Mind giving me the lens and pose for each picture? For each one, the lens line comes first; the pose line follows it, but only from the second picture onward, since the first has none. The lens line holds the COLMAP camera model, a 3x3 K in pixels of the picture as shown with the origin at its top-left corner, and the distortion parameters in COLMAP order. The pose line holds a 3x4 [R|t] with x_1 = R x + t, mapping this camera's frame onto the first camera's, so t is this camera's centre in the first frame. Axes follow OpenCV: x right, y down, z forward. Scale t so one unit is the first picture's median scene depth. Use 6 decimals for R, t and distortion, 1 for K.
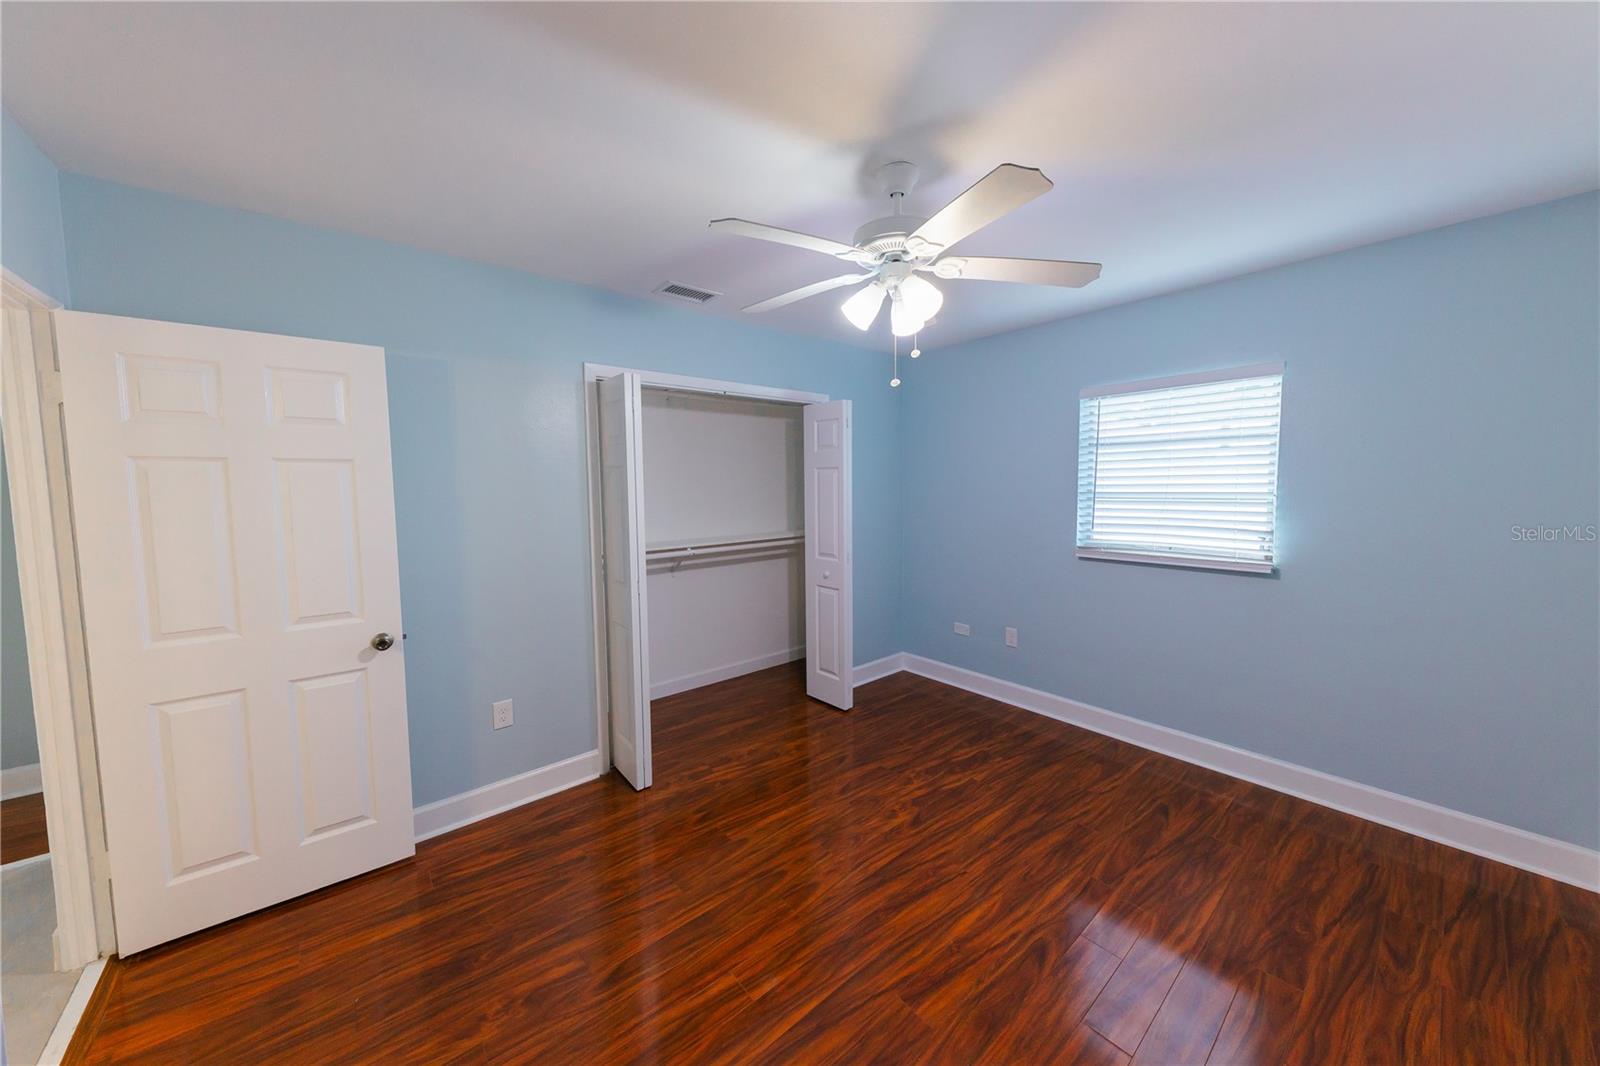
lens RADIAL K [[545.2, 0, 806.9], [0, 545.2, 518.4], [0, 0, 1]] dist [0.010281, -0.003276]
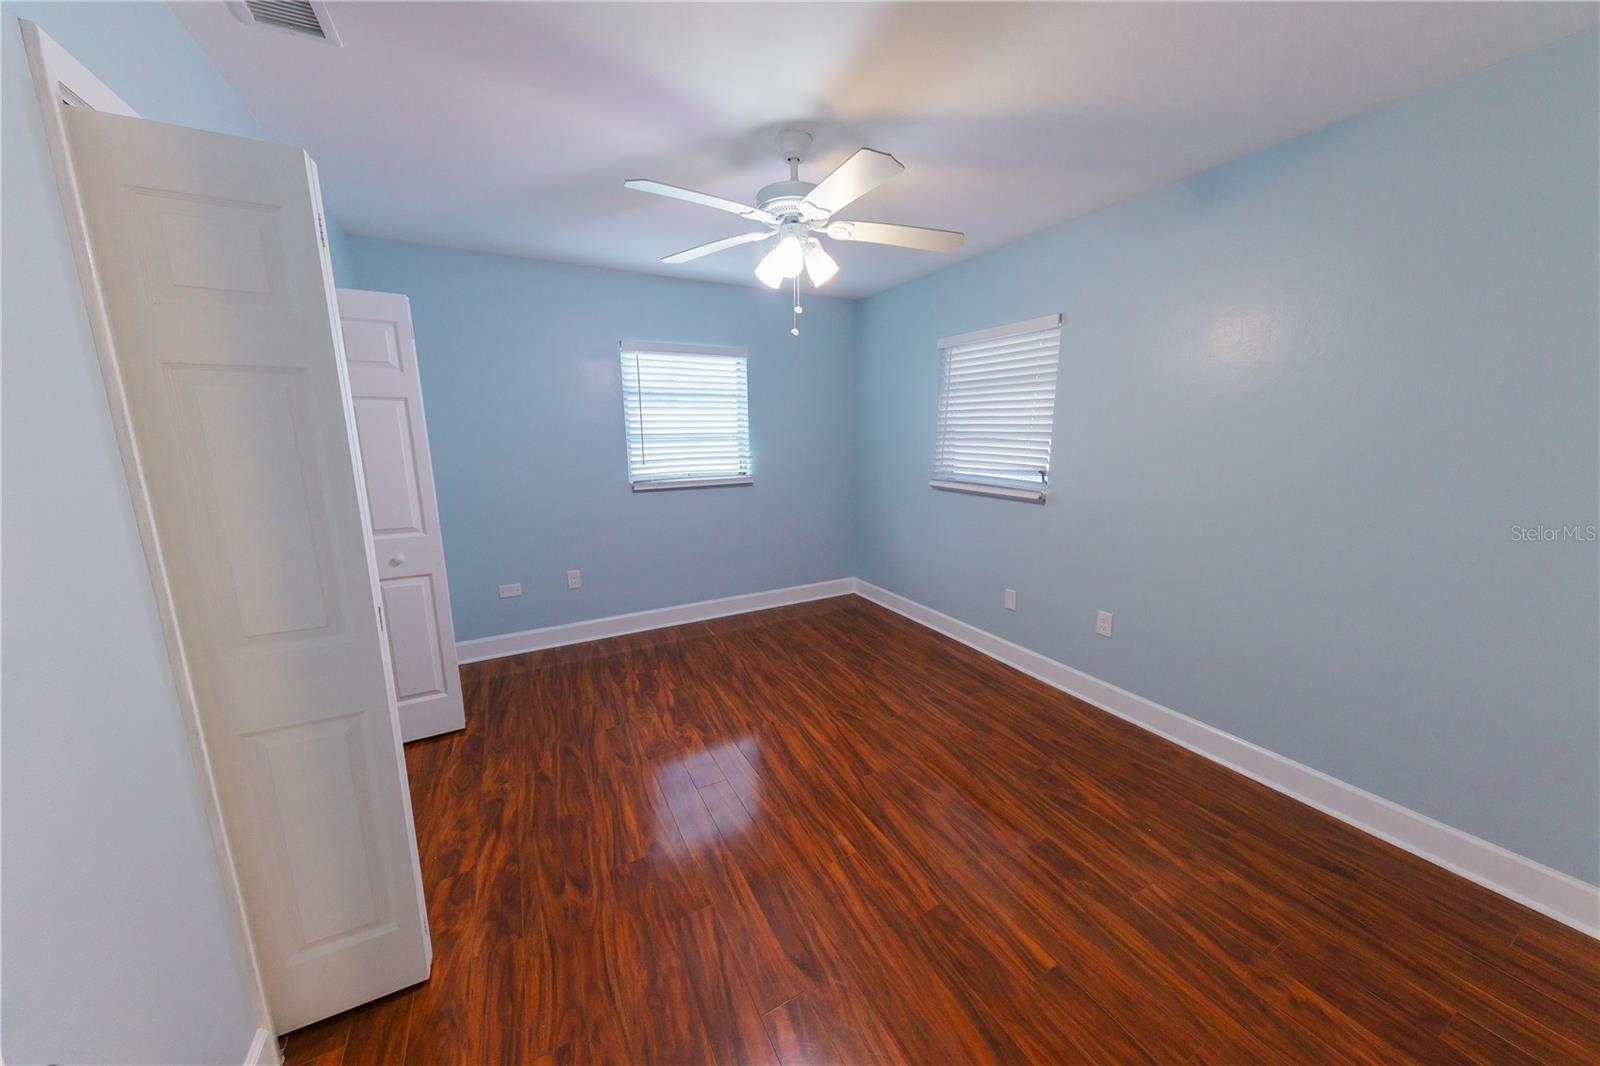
lens RADIAL K [[545.2, 0, 804.3], [0, 545.2, 528.0], [0, 0, 1]] dist [0.010281, -0.003276]
pose [[0.196907, -0.166169, 0.966238, -0.703942], [0.066138, 0.985539, 0.156010, -0.009535], [-0.978189, 0.033186, 0.205049, 0.510608]]
